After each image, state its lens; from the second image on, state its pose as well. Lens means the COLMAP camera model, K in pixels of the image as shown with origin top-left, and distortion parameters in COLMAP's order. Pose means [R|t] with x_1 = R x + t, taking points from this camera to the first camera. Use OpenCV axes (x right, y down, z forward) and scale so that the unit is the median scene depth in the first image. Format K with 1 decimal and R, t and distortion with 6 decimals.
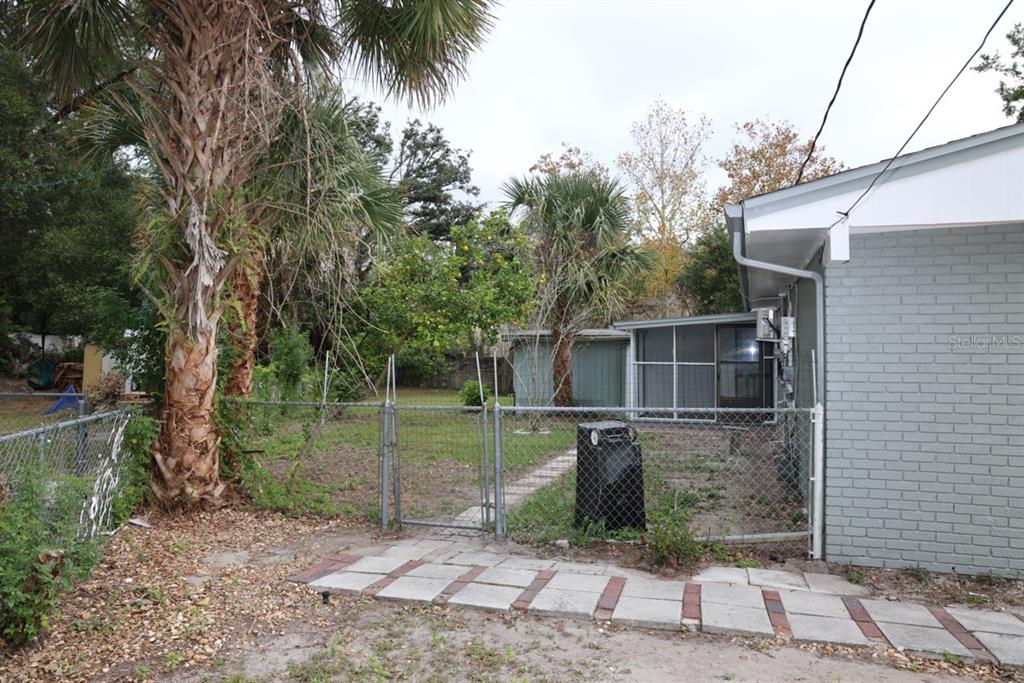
lens RADIAL K [[699.4, 0, 518.5], [0, 699.4, 343.9], [0, 0, 1]] dist [-0.089925, 0.062026]
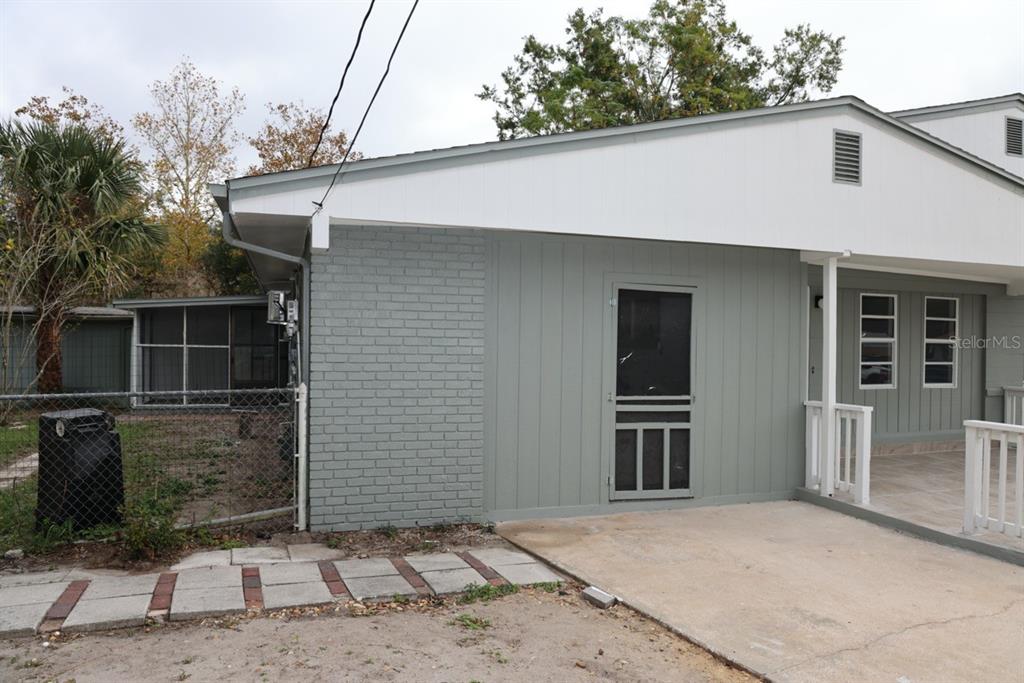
lens RADIAL K [[699.4, 0, 515.7], [0, 699.4, 344.6], [0, 0, 1]] dist [-0.089925, 0.062026]
pose [[0.798472, 0.002922, 0.602025, 0.056065], [-0.017730, 0.999669, 0.018663, 0.001726], [-0.601771, -0.025576, 0.798259, -0.037814]]
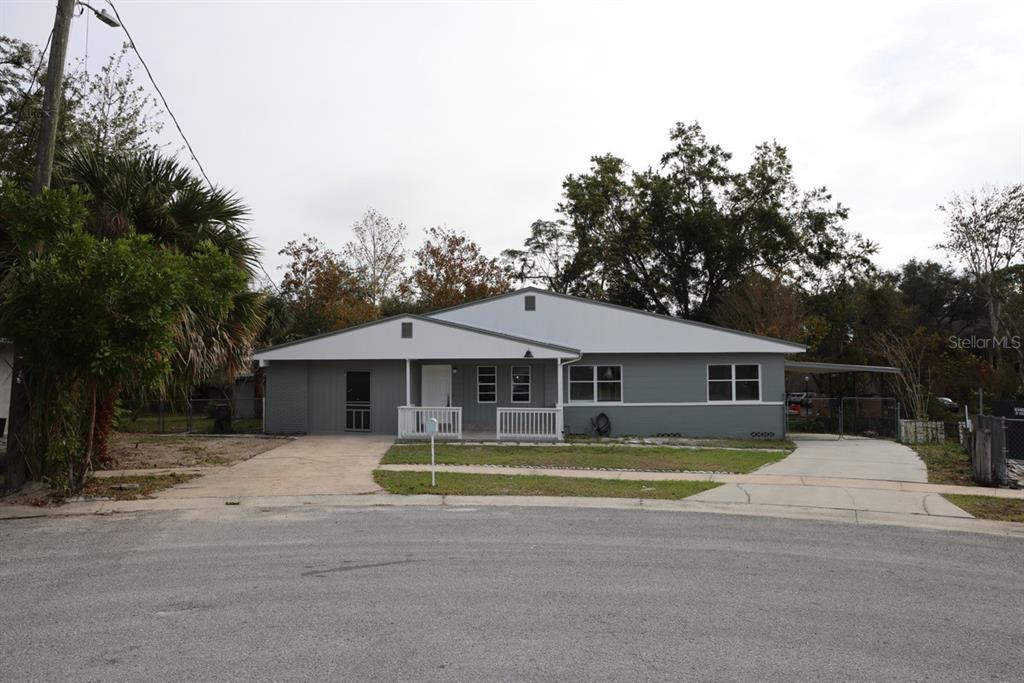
lens RADIAL K [[699.4, 0, 514.7], [0, 699.4, 350.3], [0, 0, 1]] dist [-0.089925, 0.062026]
pose [[0.961759, 0.007495, 0.273795, 0.748605], [0.002353, 0.999363, -0.035621, -0.050576], [-0.273888, 0.034903, 0.961128, -3.623725]]
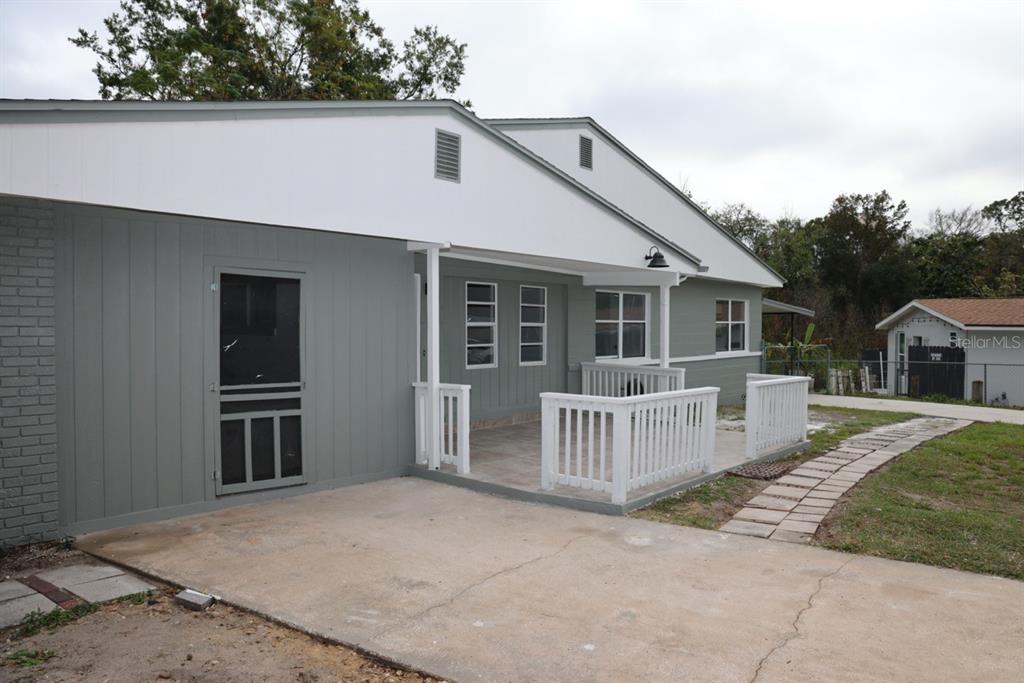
lens RADIAL K [[699.4, 0, 521.0], [0, 699.4, 344.3], [0, 0, 1]] dist [-0.089925, 0.062026]
pose [[0.395180, -0.023814, 0.918295, 0.078000], [-0.012748, 0.999425, 0.031404, -0.000095], [-0.918515, -0.024117, 0.394649, -0.082336]]
